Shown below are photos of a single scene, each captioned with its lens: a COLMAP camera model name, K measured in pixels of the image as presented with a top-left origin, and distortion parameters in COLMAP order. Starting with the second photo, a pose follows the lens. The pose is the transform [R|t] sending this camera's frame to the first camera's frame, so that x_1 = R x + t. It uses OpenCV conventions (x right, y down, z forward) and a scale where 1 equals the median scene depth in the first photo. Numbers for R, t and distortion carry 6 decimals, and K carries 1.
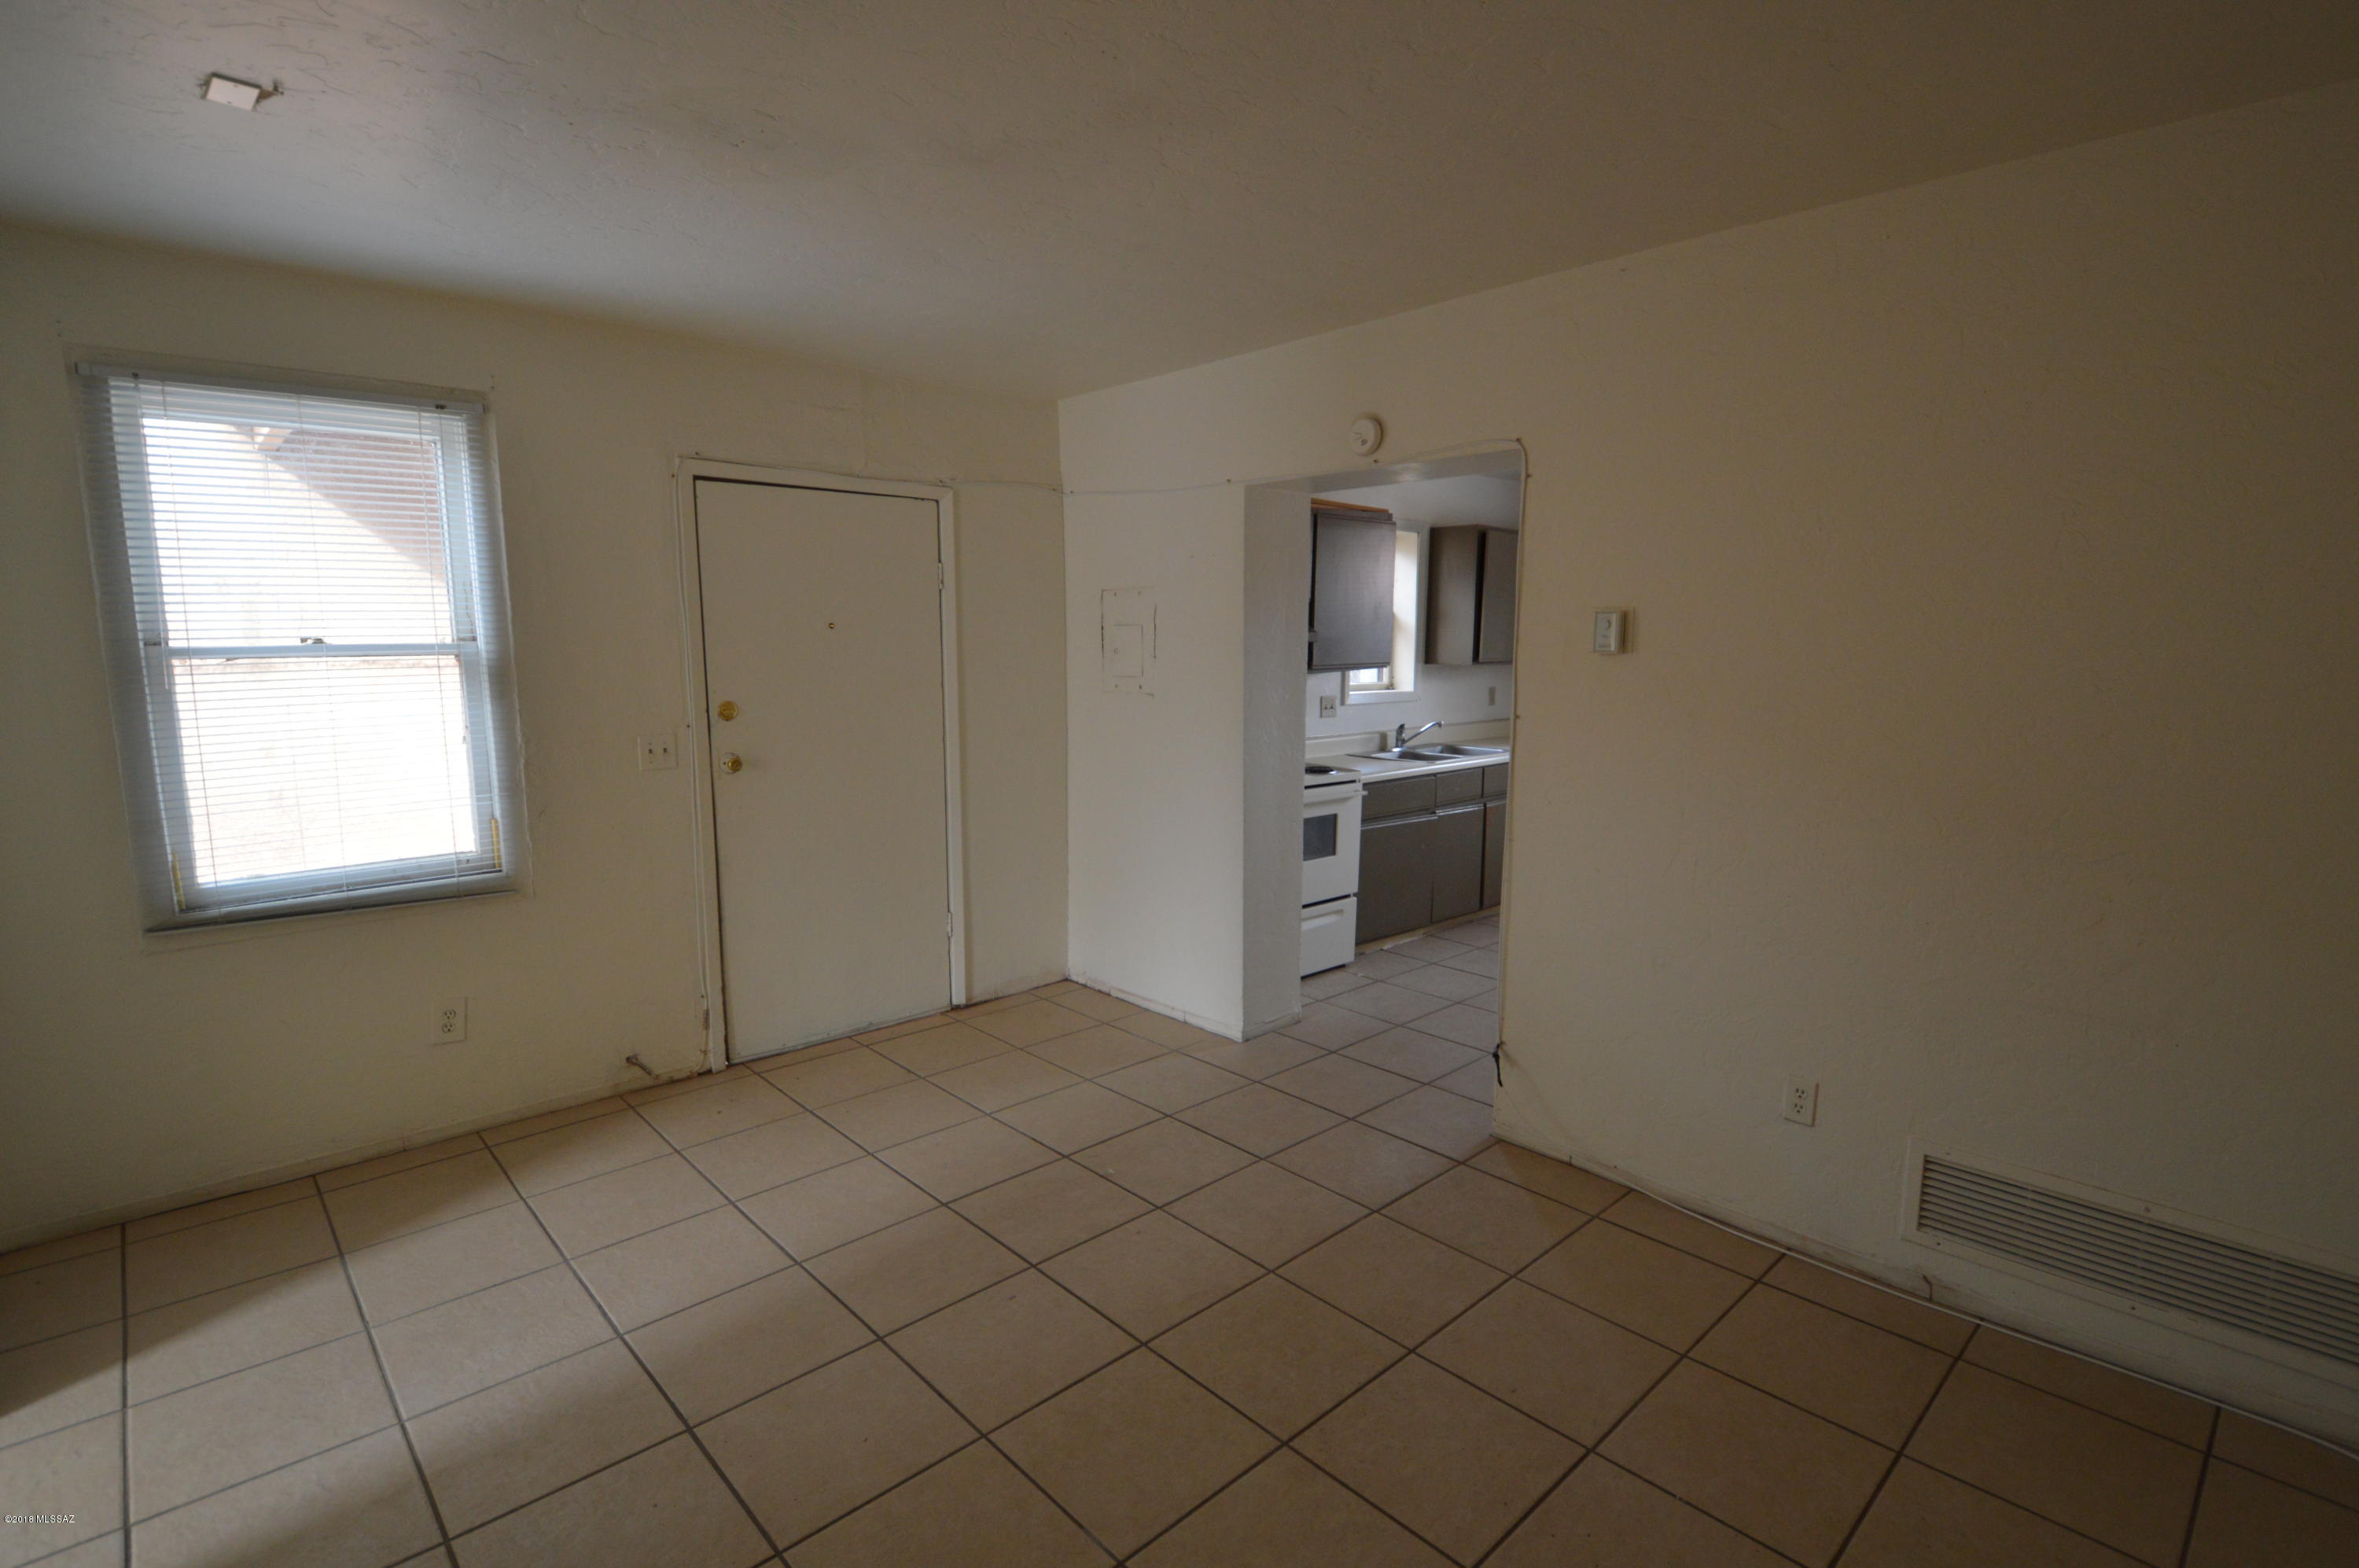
lens RADIAL K [[1100.5, 0, 1179.5], [0, 1100.5, 784.0], [0, 0, 1]] dist [-0.001087, -0.000312]
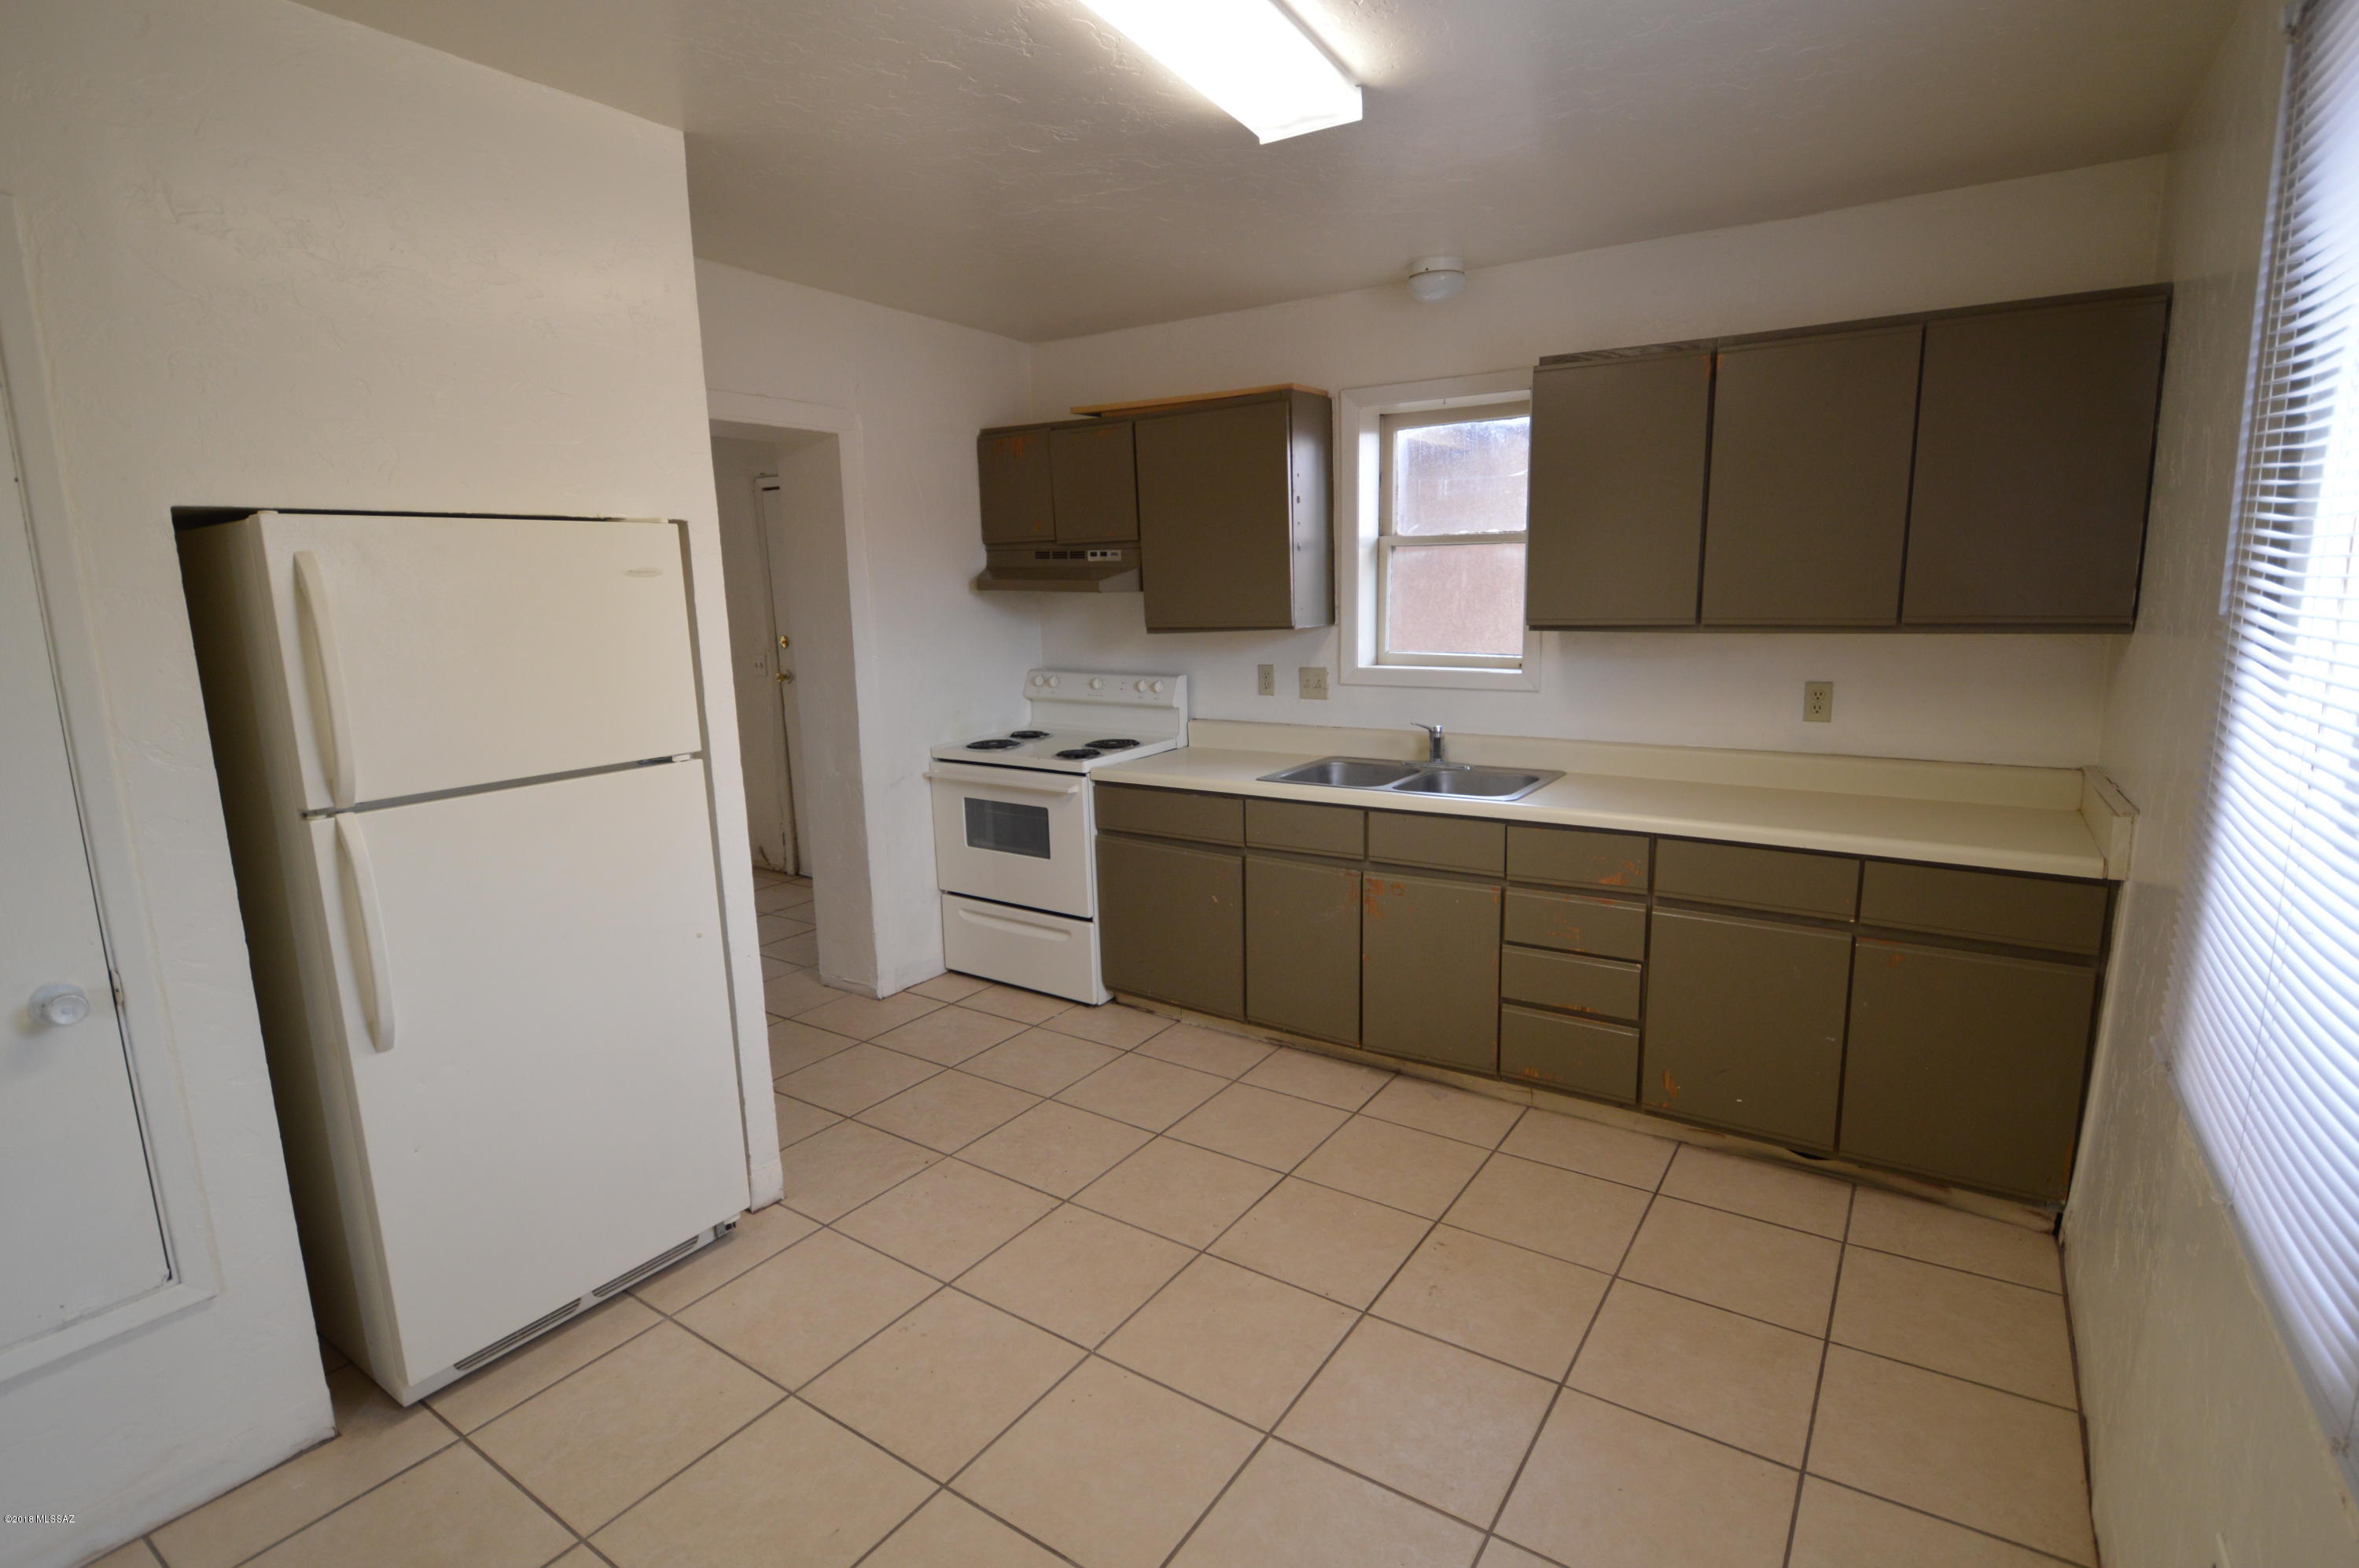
lens RADIAL K [[1143.5, 0, 1179.5], [0, 1143.5, 784.0], [0, 0, 1]] dist [-0.005743, -0.001283]
pose [[0.229665, 0.166620, -0.958901, 0.929023], [-0.106114, 0.983650, 0.145505, -0.117864], [0.967468, 0.068335, 0.243591, 0.854249]]
